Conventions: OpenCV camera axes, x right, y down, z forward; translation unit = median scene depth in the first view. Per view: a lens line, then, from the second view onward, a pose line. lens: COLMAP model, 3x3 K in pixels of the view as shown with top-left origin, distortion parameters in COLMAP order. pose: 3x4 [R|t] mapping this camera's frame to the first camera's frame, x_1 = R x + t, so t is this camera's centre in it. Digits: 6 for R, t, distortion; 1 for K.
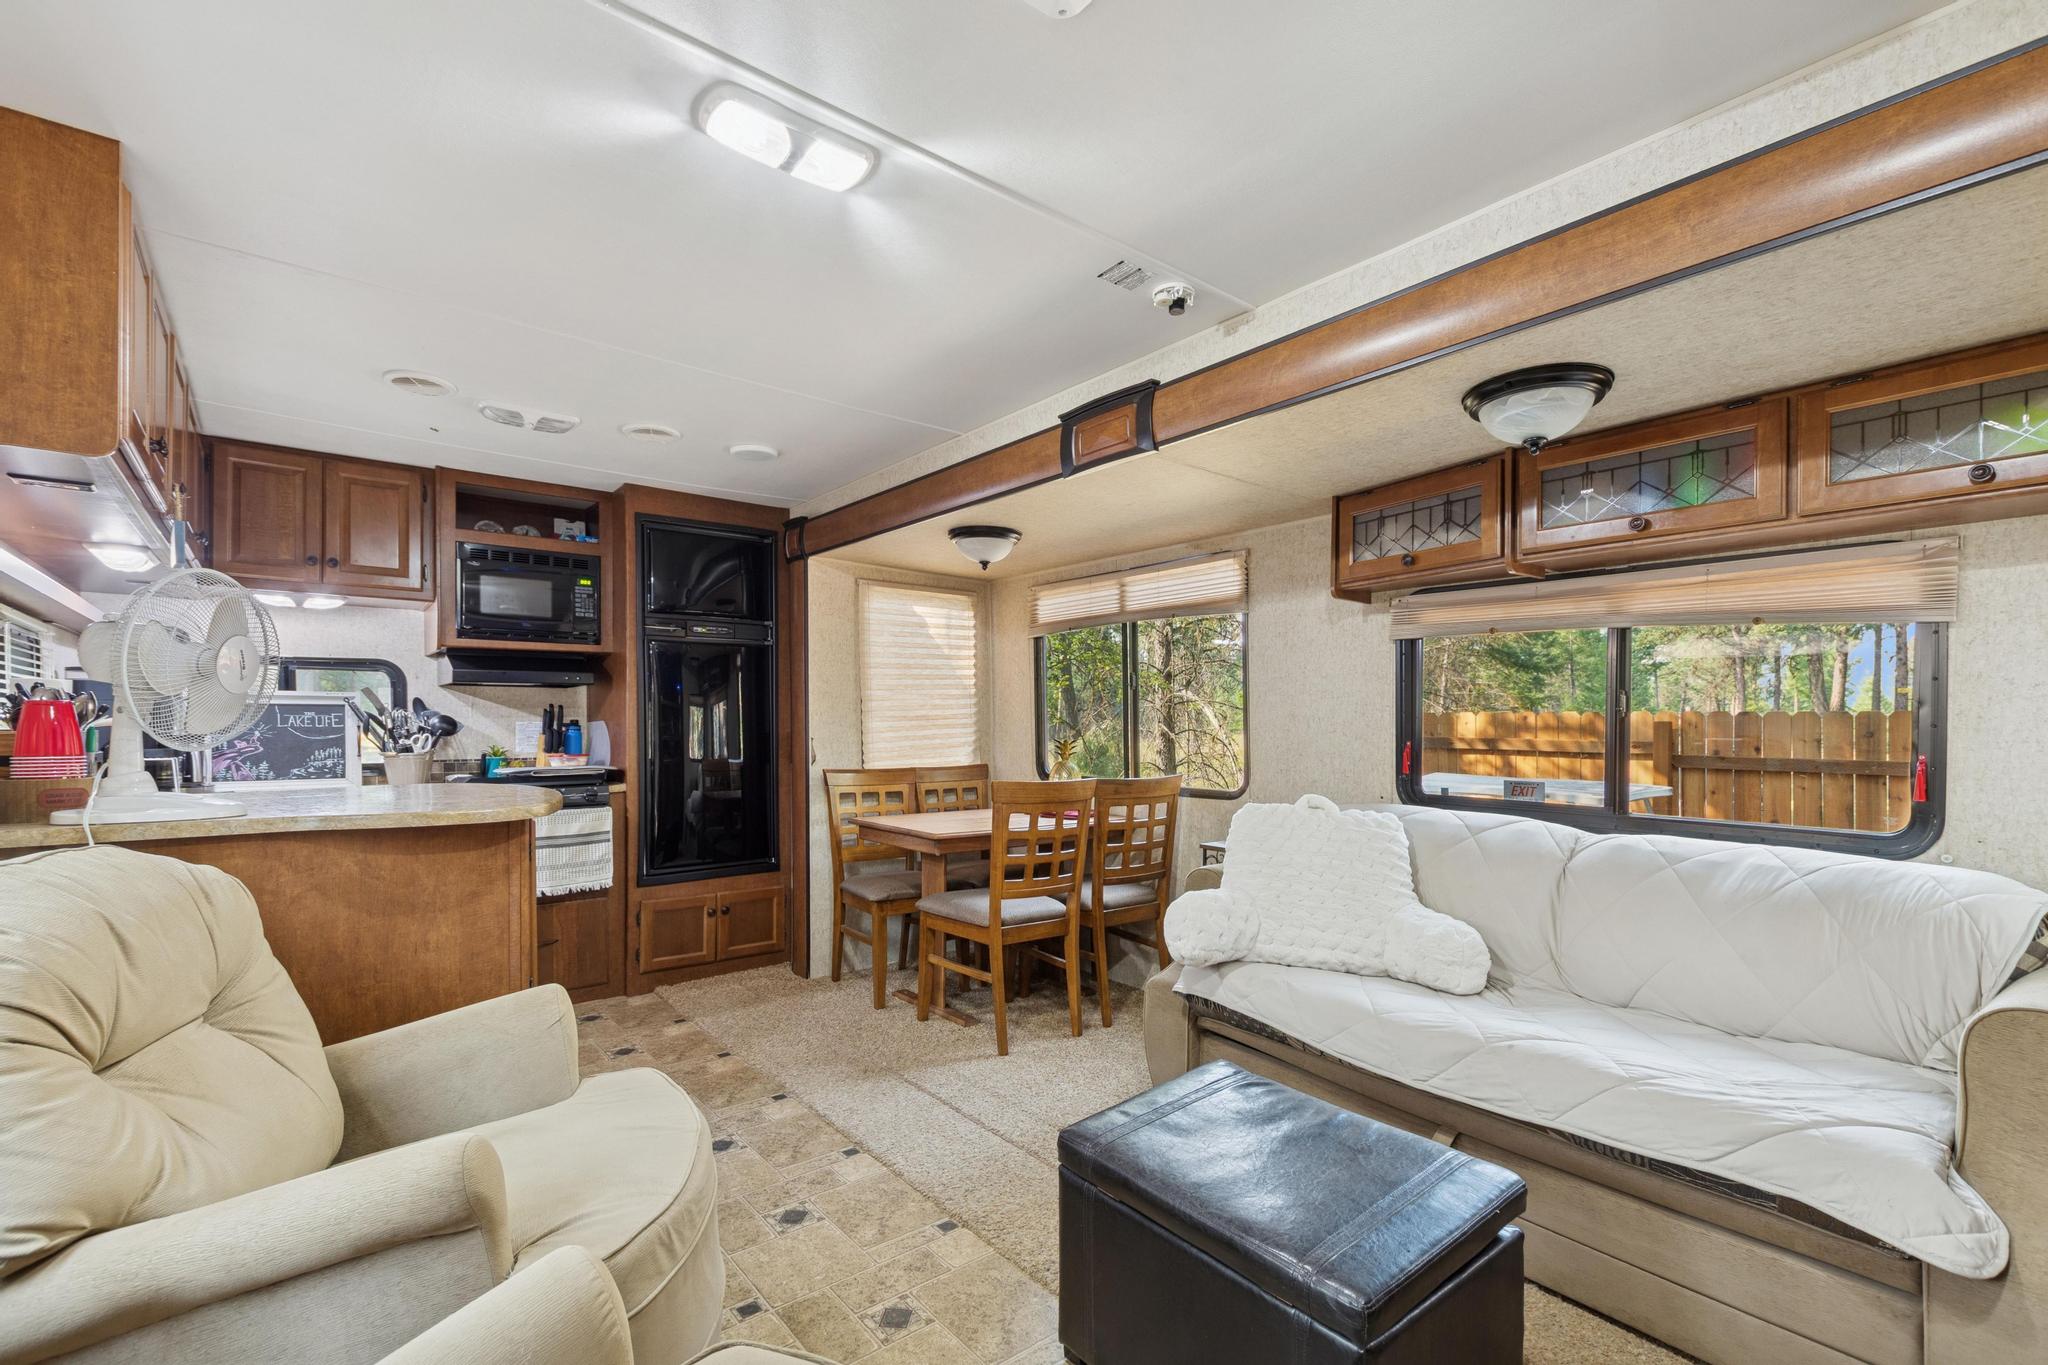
lens RADIAL K [[899.1, 0, 1024.0], [0, 899.1, 682.5], [0, 0, 1]] dist [-0.010312, 0.000197]
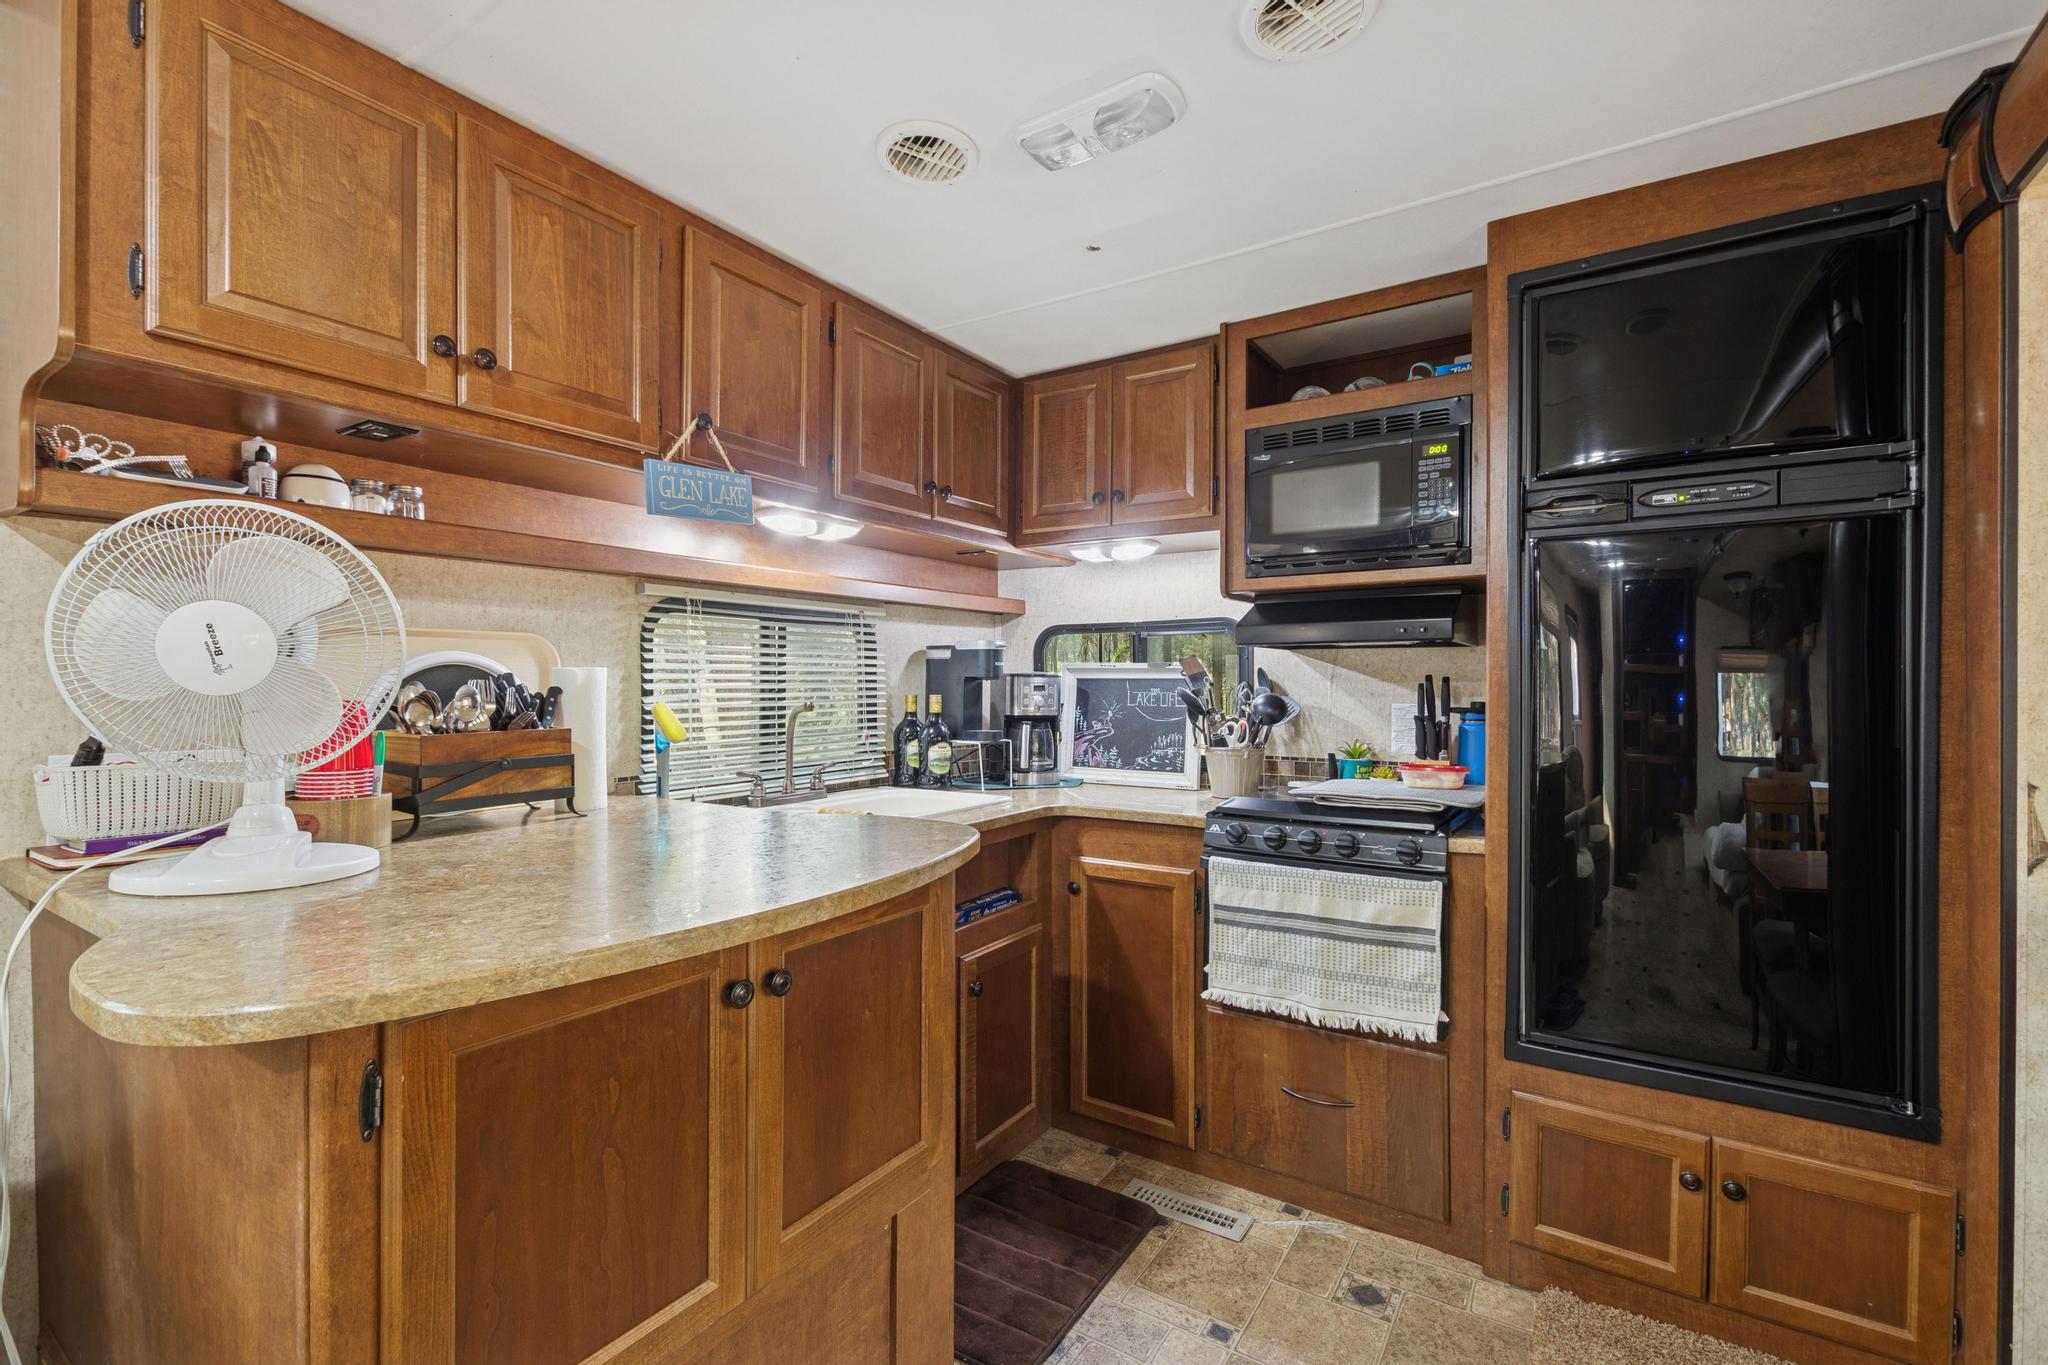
lens RADIAL K [[899.1, 0, 1024.0], [0, 899.1, 682.5], [0, 0, 1]] dist [-0.010312, 0.000197]
pose [[0.299915, -0.000675, -0.953966, -0.055280], [0.038924, 0.999176, 0.011530, 0.013595], [0.953172, -0.040590, 0.299694, 0.638612]]
